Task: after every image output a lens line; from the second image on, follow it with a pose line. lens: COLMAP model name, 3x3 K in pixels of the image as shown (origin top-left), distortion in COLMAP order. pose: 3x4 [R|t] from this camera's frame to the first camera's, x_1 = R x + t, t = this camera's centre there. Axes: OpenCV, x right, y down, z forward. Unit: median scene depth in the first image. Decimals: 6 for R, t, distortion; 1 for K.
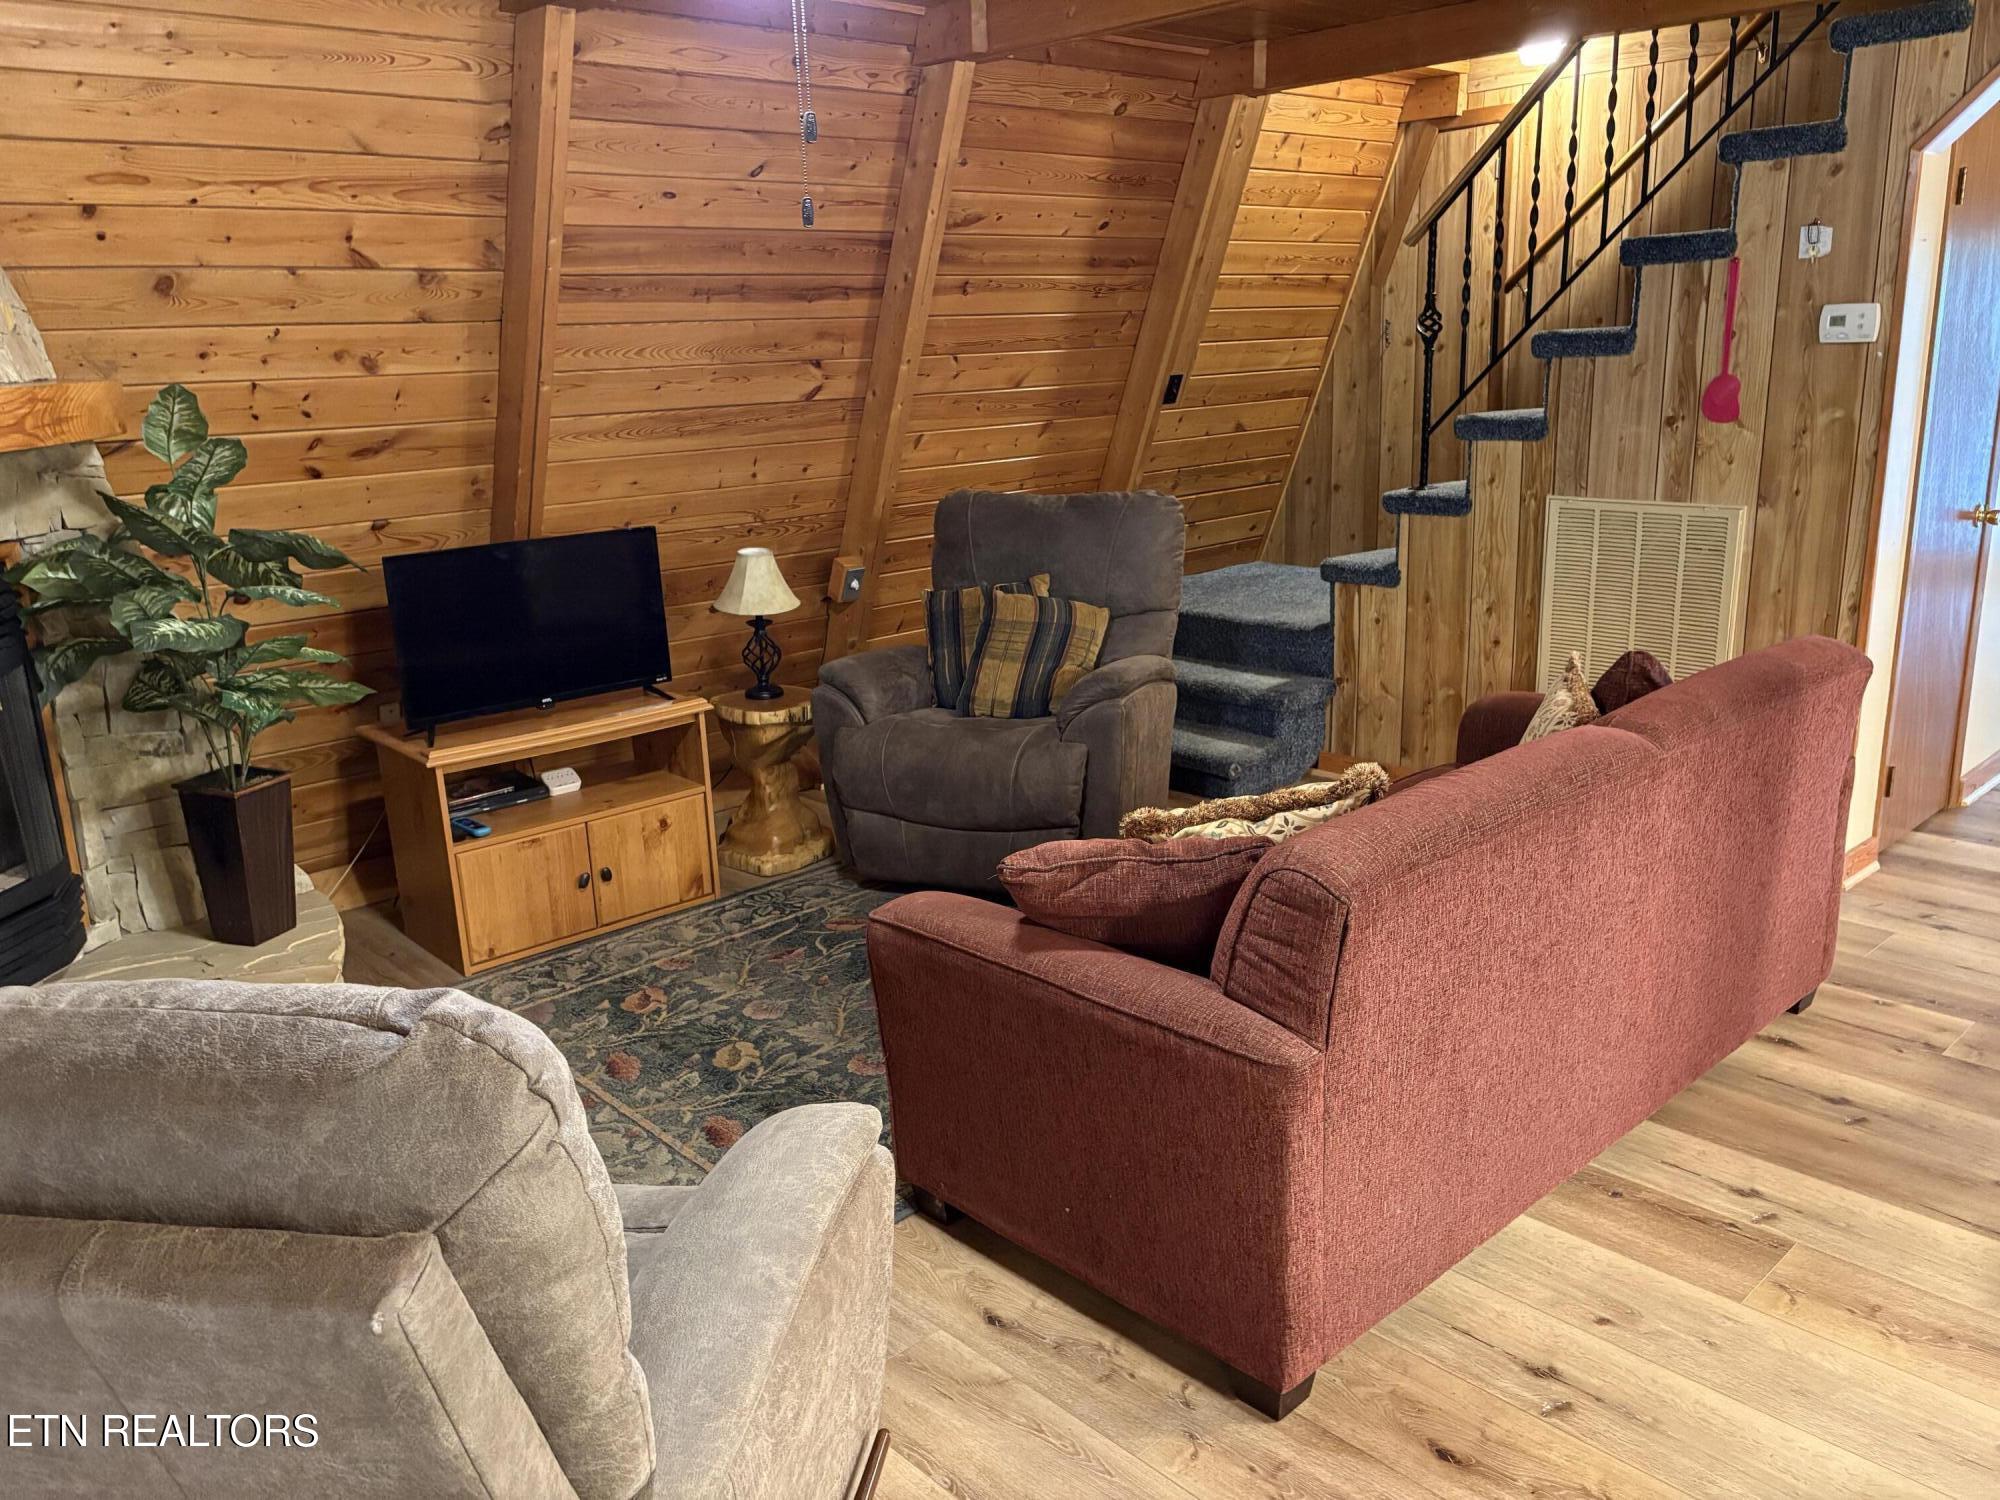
lens RADIAL K [[1515.0, 0, 1005.7], [0, 1515.0, 743.9], [0, 0, 1]] dist [0.053379, -0.056127]
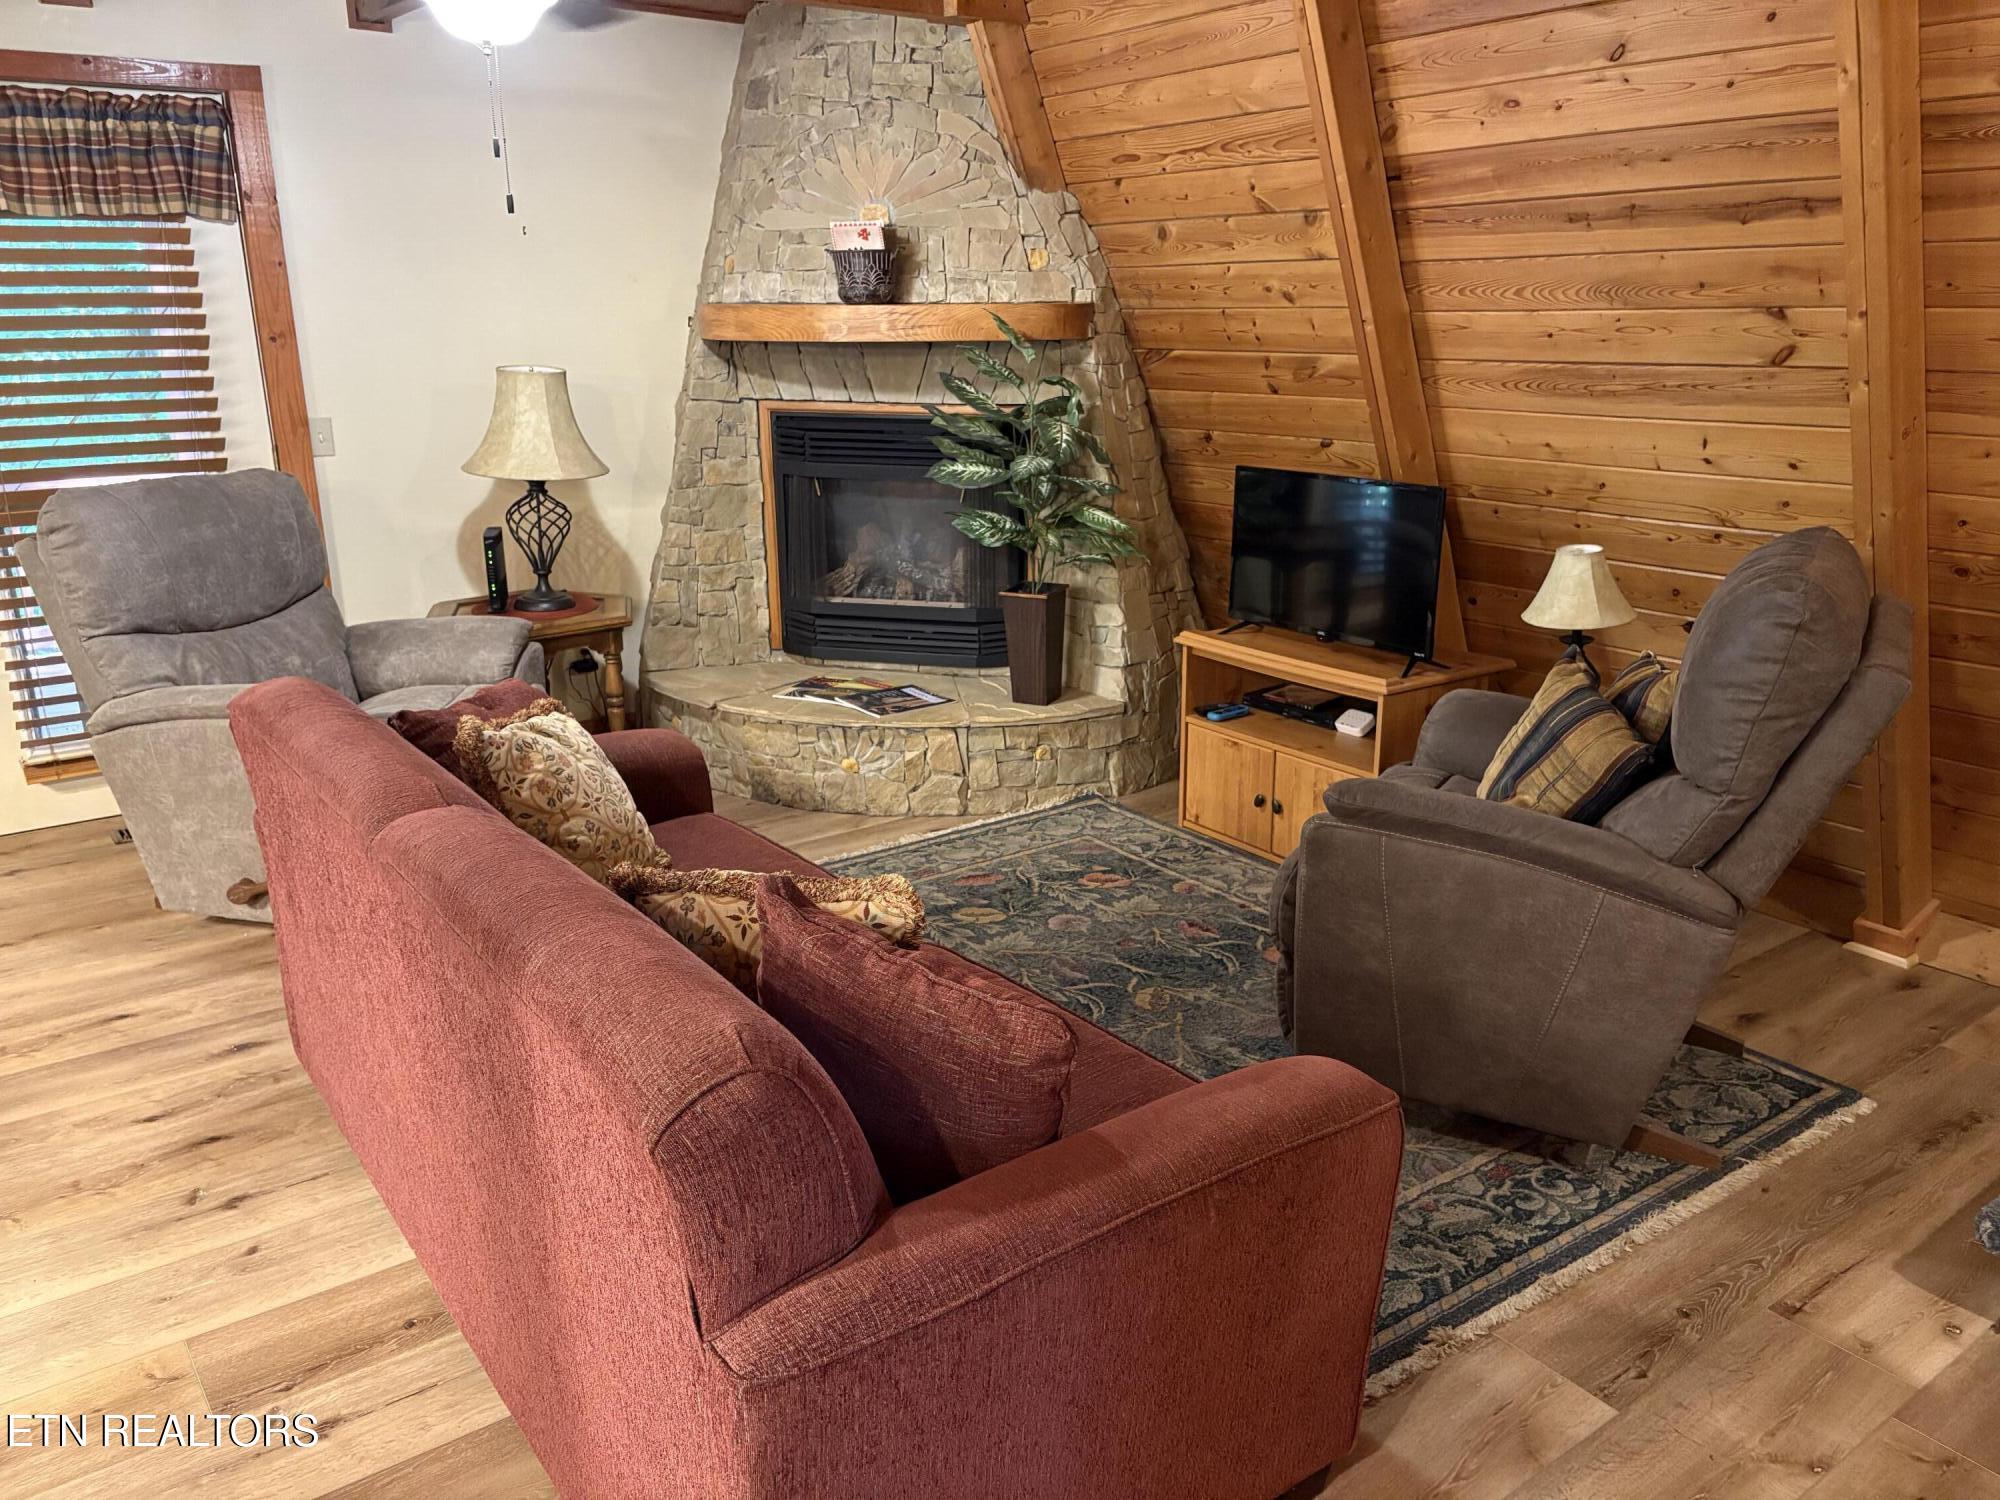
lens RADIAL K [[1515.0, 0, 1004.5], [0, 1515.0, 756.6], [0, 0, 1]] dist [0.053379, -0.056127]
pose [[-0.111685, 0.317597, -0.941626, 0.763145], [-0.247034, 0.908936, 0.335871, -0.260937], [0.962549, 0.270125, -0.023057, 0.895439]]
